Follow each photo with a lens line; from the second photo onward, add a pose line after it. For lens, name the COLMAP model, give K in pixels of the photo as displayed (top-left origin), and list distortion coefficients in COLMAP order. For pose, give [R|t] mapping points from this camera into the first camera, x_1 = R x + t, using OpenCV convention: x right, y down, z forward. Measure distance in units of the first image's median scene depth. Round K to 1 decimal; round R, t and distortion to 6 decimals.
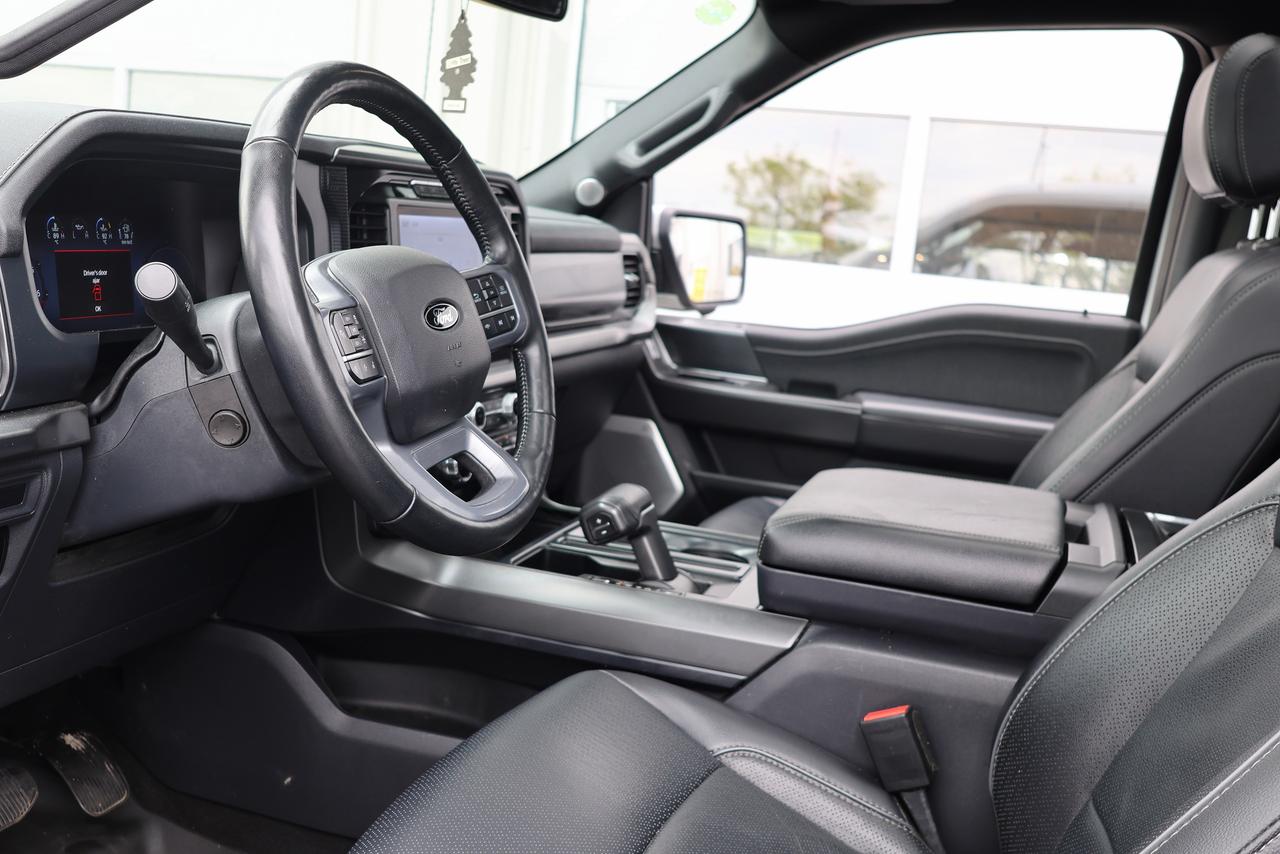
lens RADIAL K [[1226.2, 0, 640.0], [0, 1226.2, 427.0], [0, 0, 1]] dist [0.004382, 0.012891]
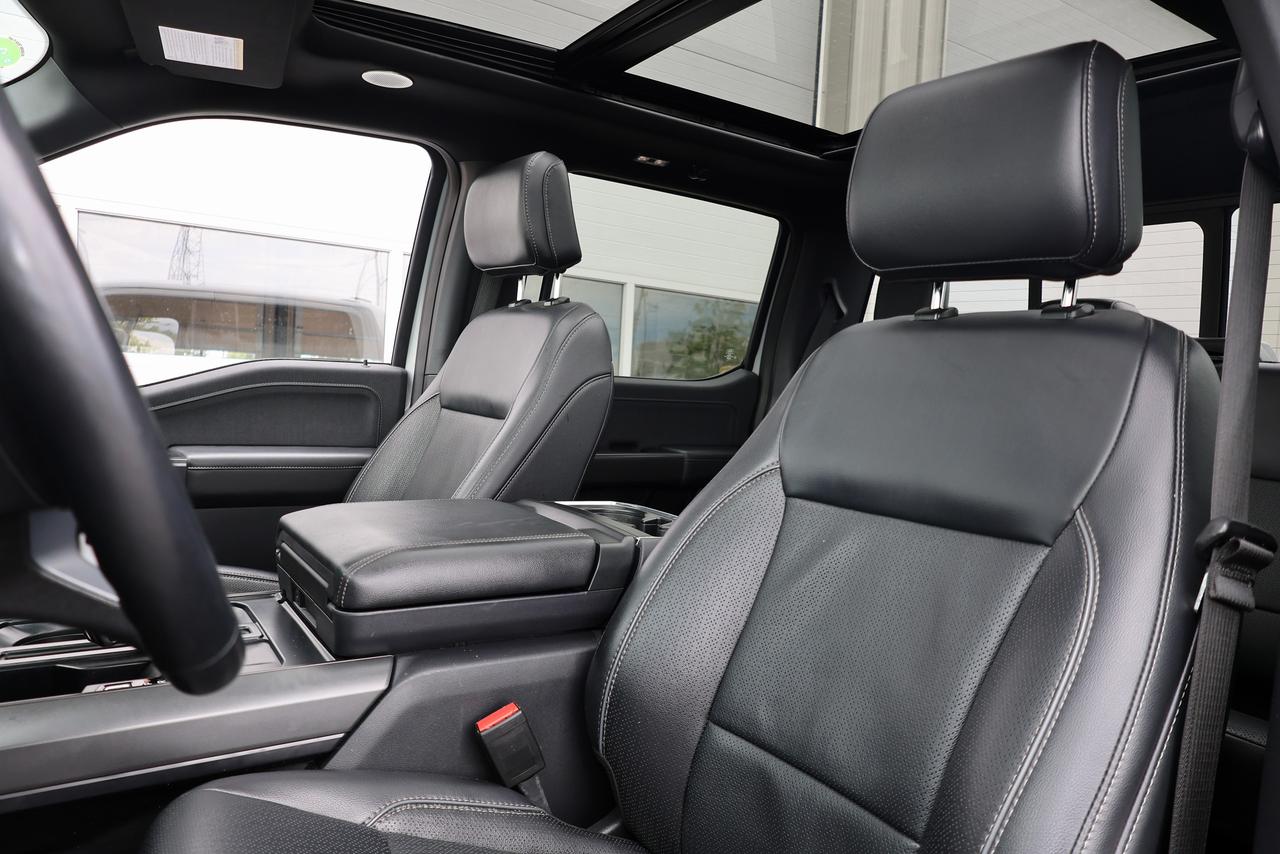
lens RADIAL K [[878.6, 0, 640.0], [0, 878.6, 427.0], [0, 0, 1]] dist [-0.002653, -0.002725]
pose [[0.624606, -0.093733, 0.775295, -0.277295], [0.125023, 0.991968, 0.019206, -0.017308], [-0.770868, 0.084933, 0.631308, 0.371812]]
